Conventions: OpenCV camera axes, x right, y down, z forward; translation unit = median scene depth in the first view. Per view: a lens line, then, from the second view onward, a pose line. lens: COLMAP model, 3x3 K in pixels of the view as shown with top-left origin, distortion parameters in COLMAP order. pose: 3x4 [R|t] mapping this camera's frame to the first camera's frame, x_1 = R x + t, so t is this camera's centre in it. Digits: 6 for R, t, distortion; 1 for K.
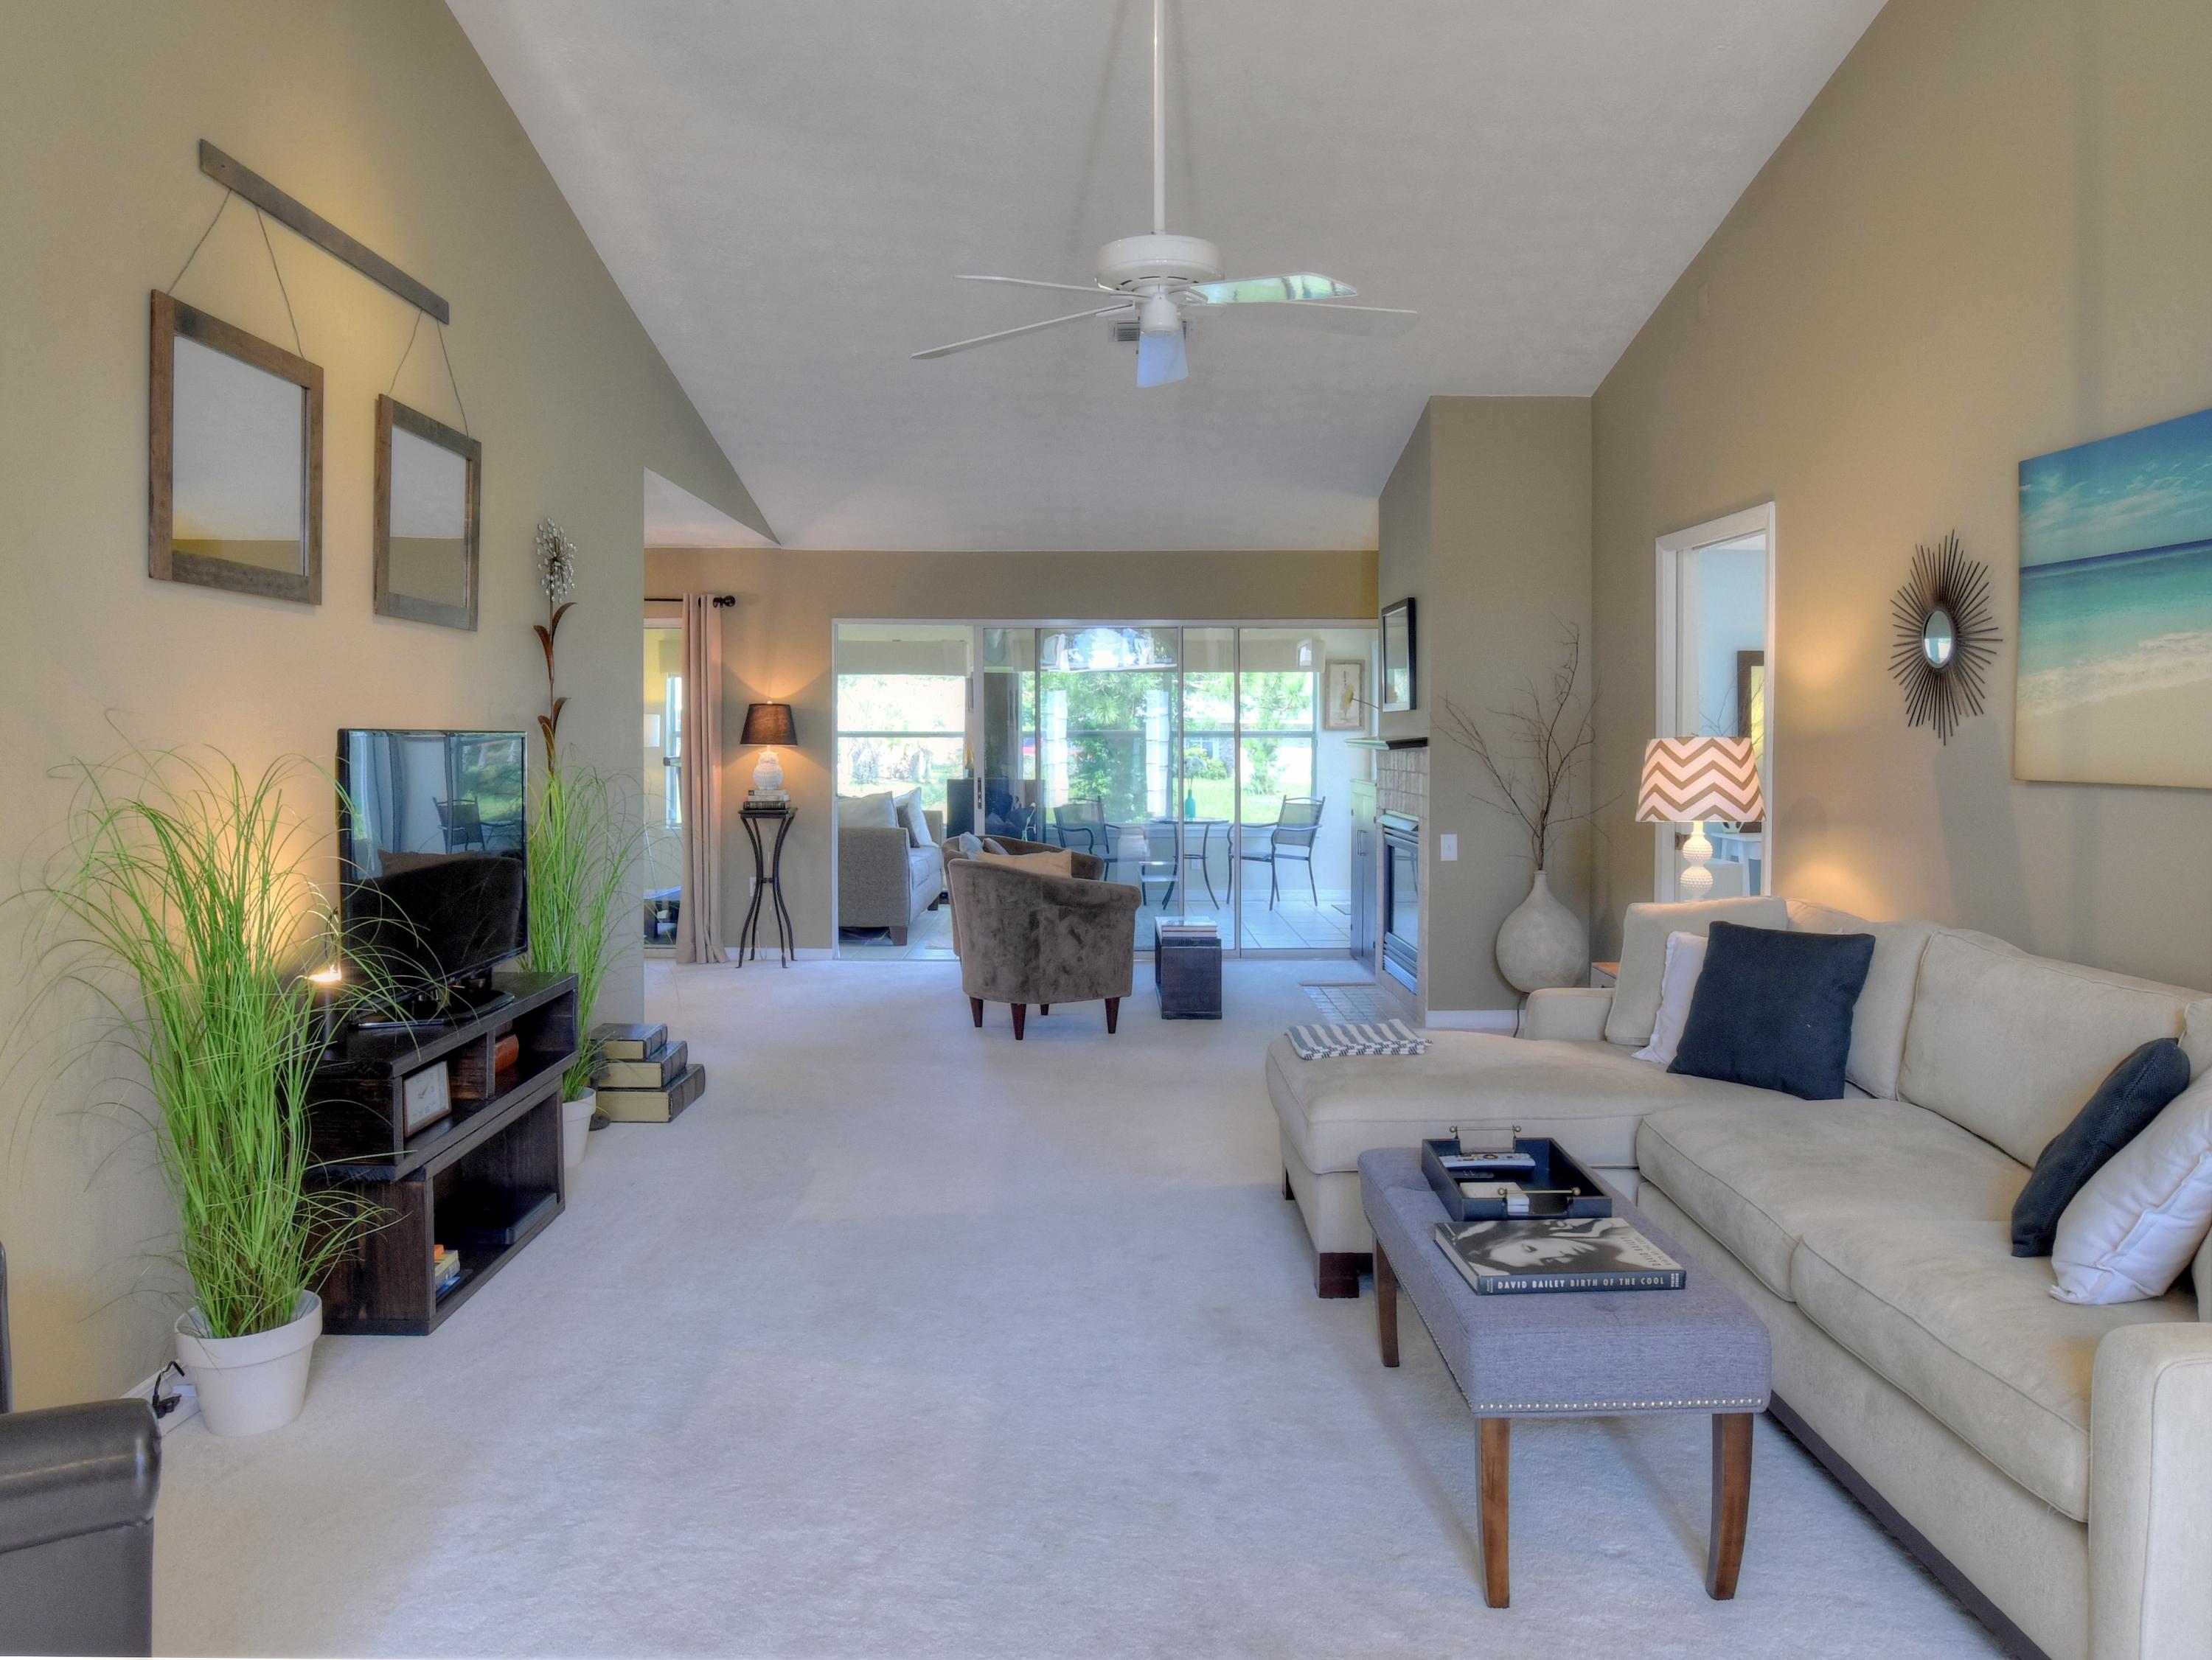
lens RADIAL K [[1508.5, 0, 1054.4], [0, 1508.5, 788.0], [0, 0, 1]] dist [-0.072135, 0.042003]
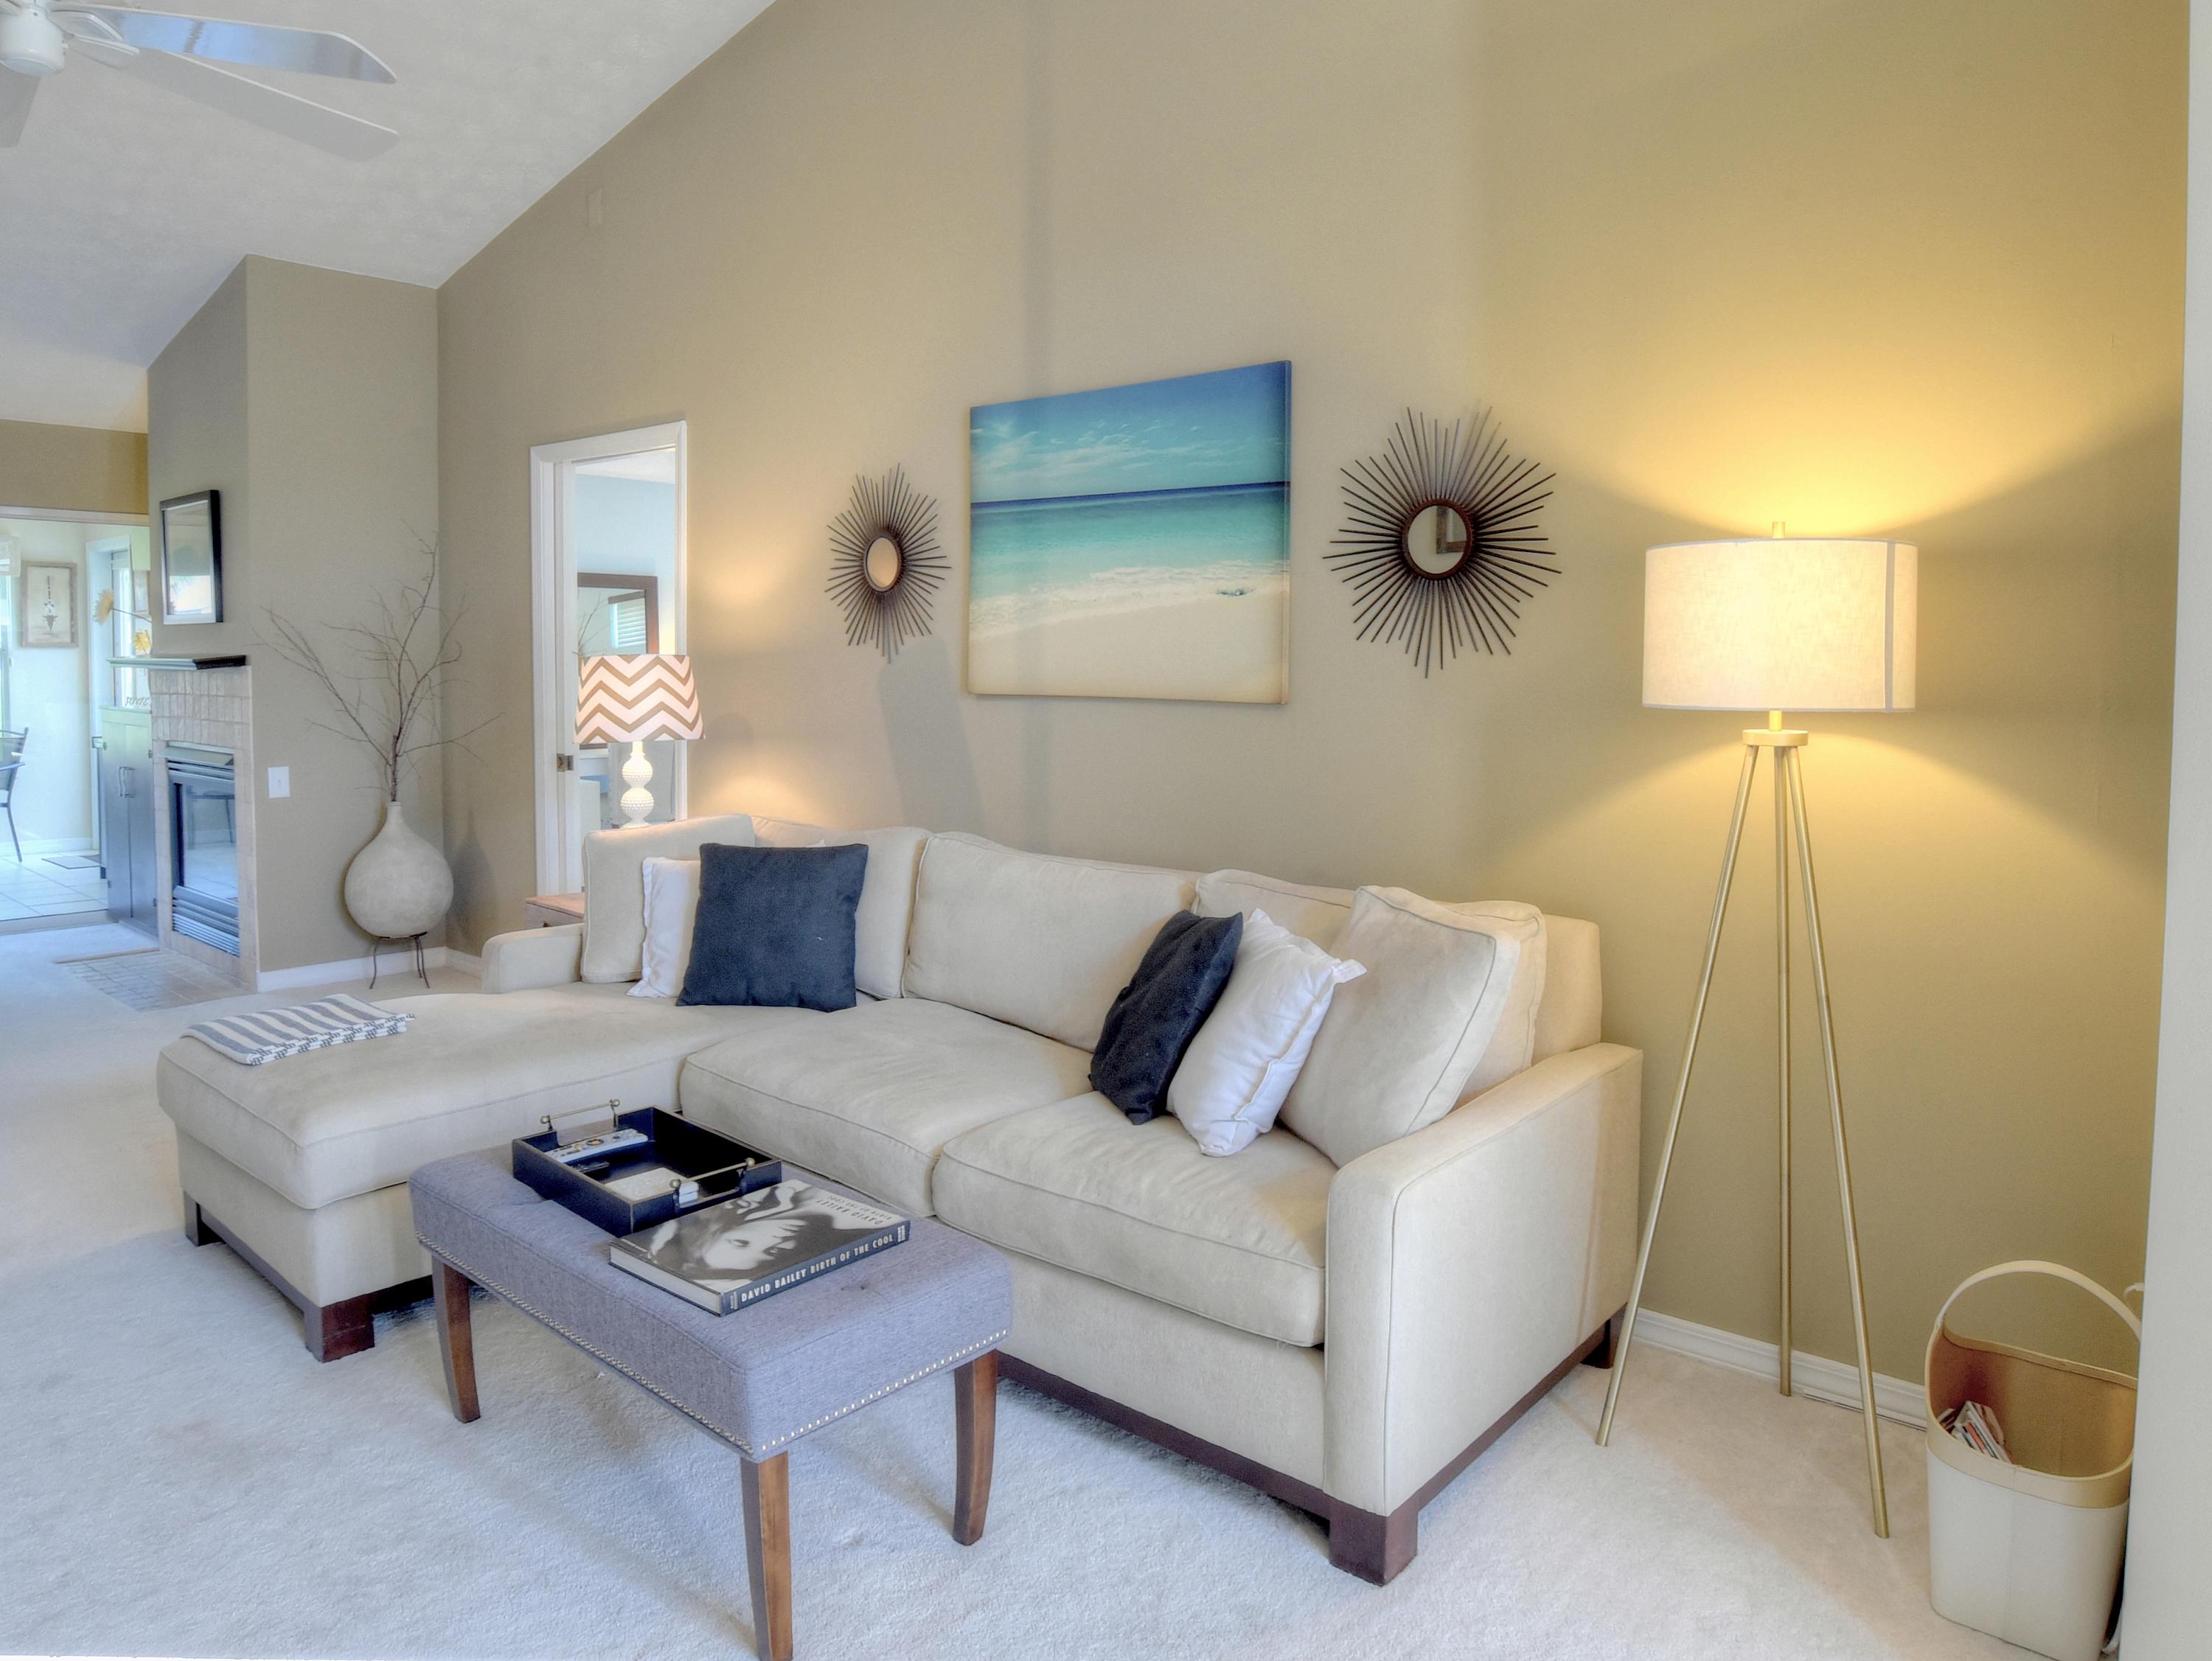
lens RADIAL K [[1443.6, 0, 1061.4], [0, 1443.6, 742.1], [0, 0, 1]] dist [-0.072799, 0.038690]
pose [[0.643388, -0.038544, 0.764569, -0.143208], [0.019837, 0.999236, 0.033682, -0.004423], [-0.765283, -0.006504, 0.643661, 0.253170]]
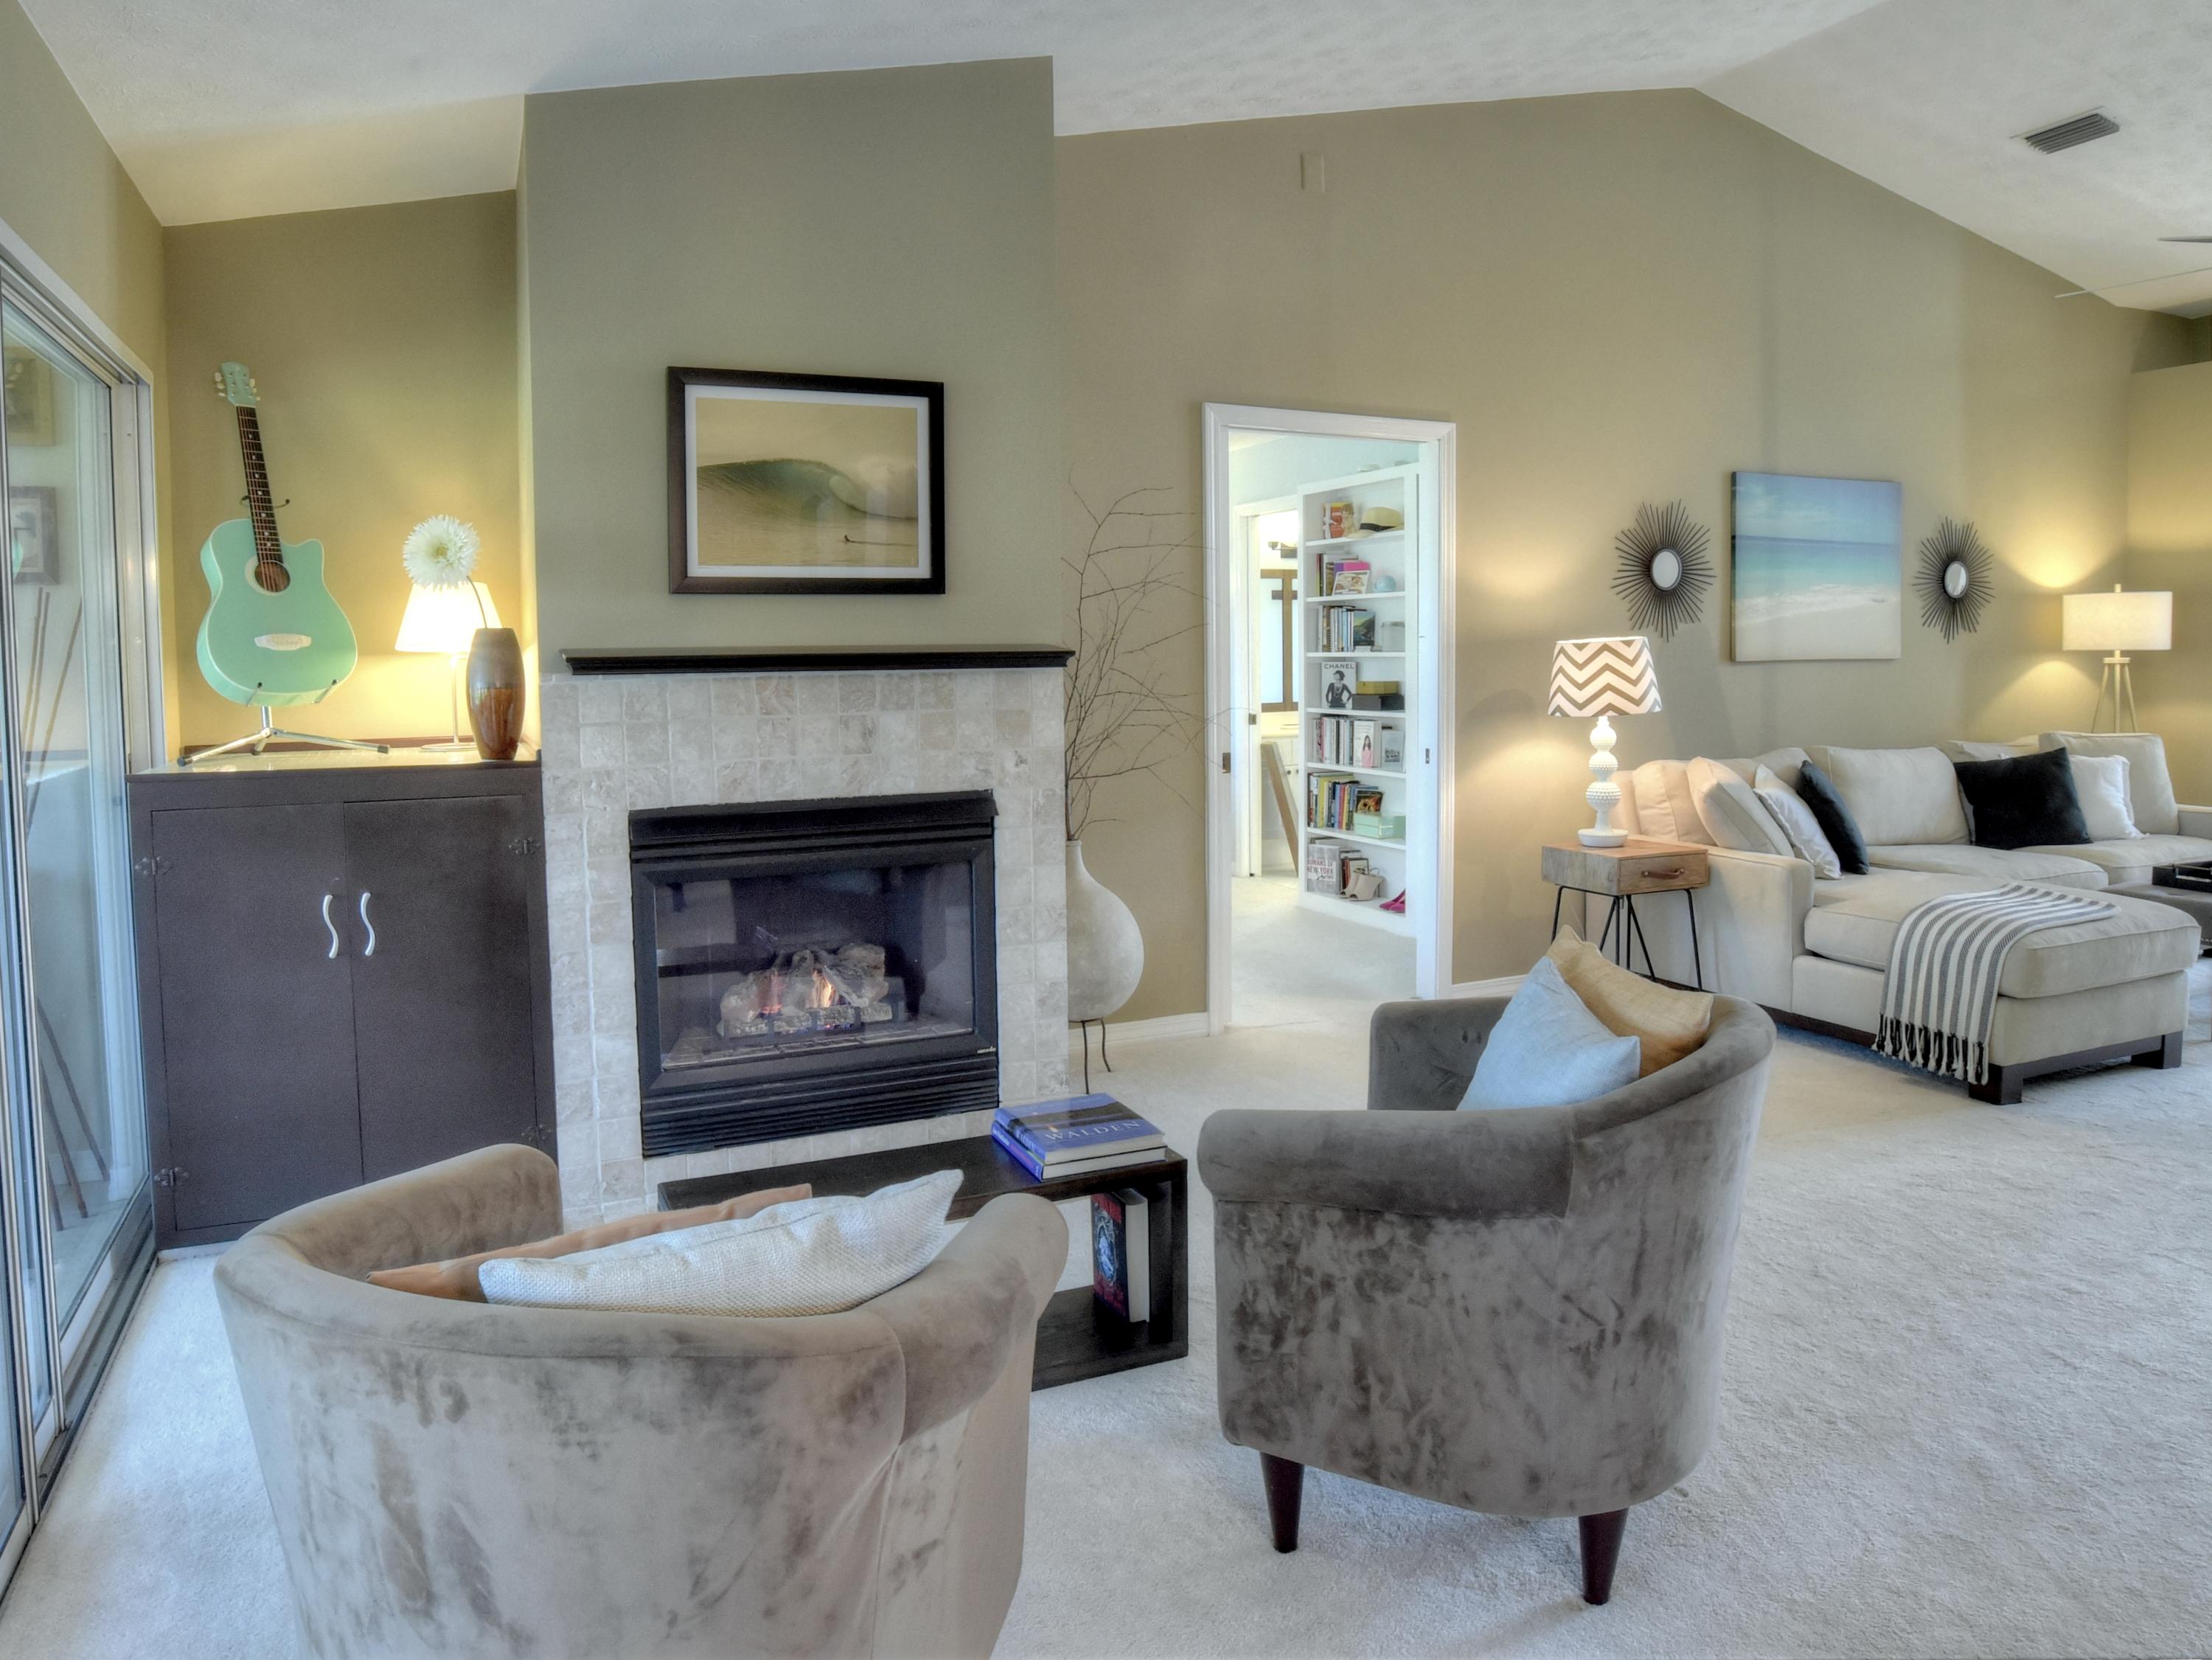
lens RADIAL K [[1443.8, 0, 1061.4], [0, 1443.8, 741.6], [0, 0, 1]] dist [-0.072799, 0.038690]
pose [[-0.426078, -0.058211, 0.902812, -0.503551], [0.043403, 0.995463, 0.084669, -0.088162], [-0.903645, 0.075260, -0.421618, 2.460072]]
